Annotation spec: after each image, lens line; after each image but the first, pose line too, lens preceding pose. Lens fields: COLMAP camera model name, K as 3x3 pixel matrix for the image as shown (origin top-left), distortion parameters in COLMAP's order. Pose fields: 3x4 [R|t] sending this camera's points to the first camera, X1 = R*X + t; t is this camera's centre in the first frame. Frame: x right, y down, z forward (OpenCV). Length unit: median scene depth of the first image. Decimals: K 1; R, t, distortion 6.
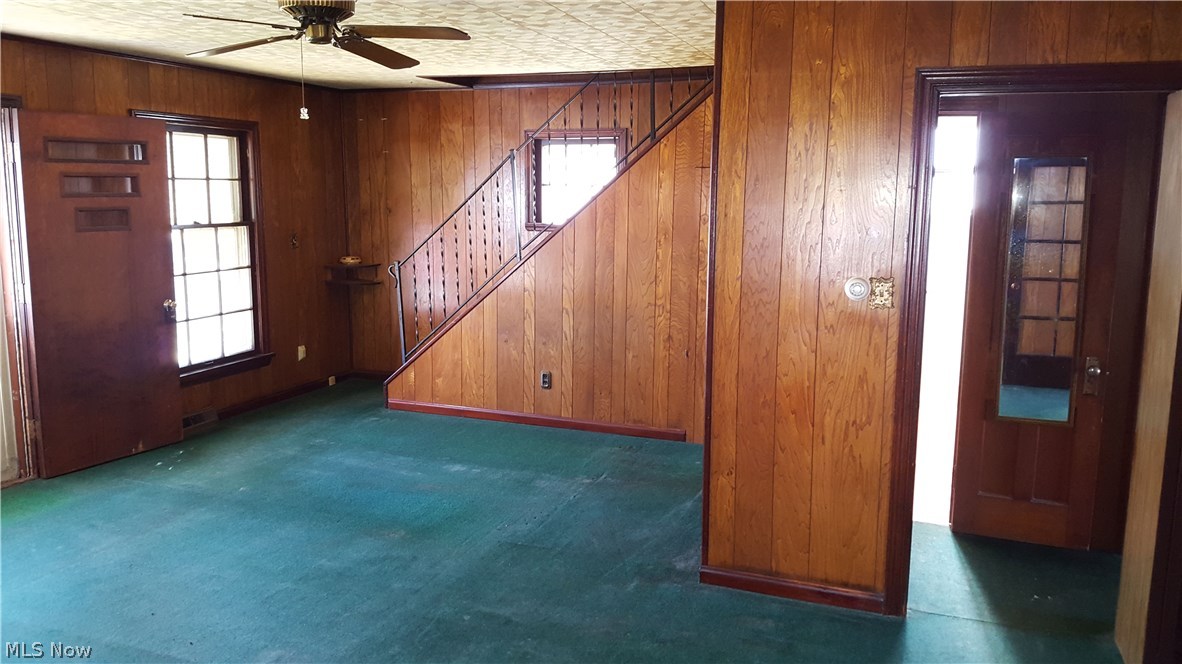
lens RADIAL K [[865.3, 0, 591.0], [0, 865.3, 332.0], [0, 0, 1]] dist [0.150218, -0.301167]
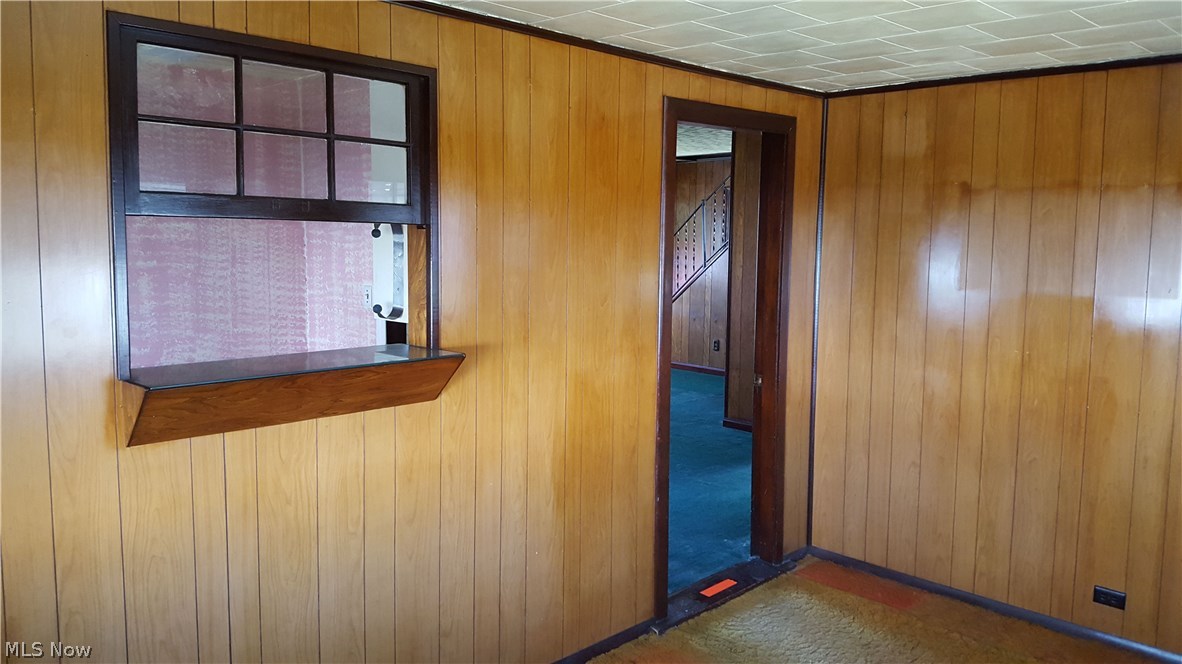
lens RADIAL K [[865.3, 0, 591.0], [0, 865.3, 332.0], [0, 0, 1]] dist [0.150218, -0.301167]
pose [[0.910200, 0.035613, -0.412635, 0.390008], [-0.054536, 0.997927, -0.034170, 0.098024], [0.410563, 0.053606, 0.910255, -0.526433]]
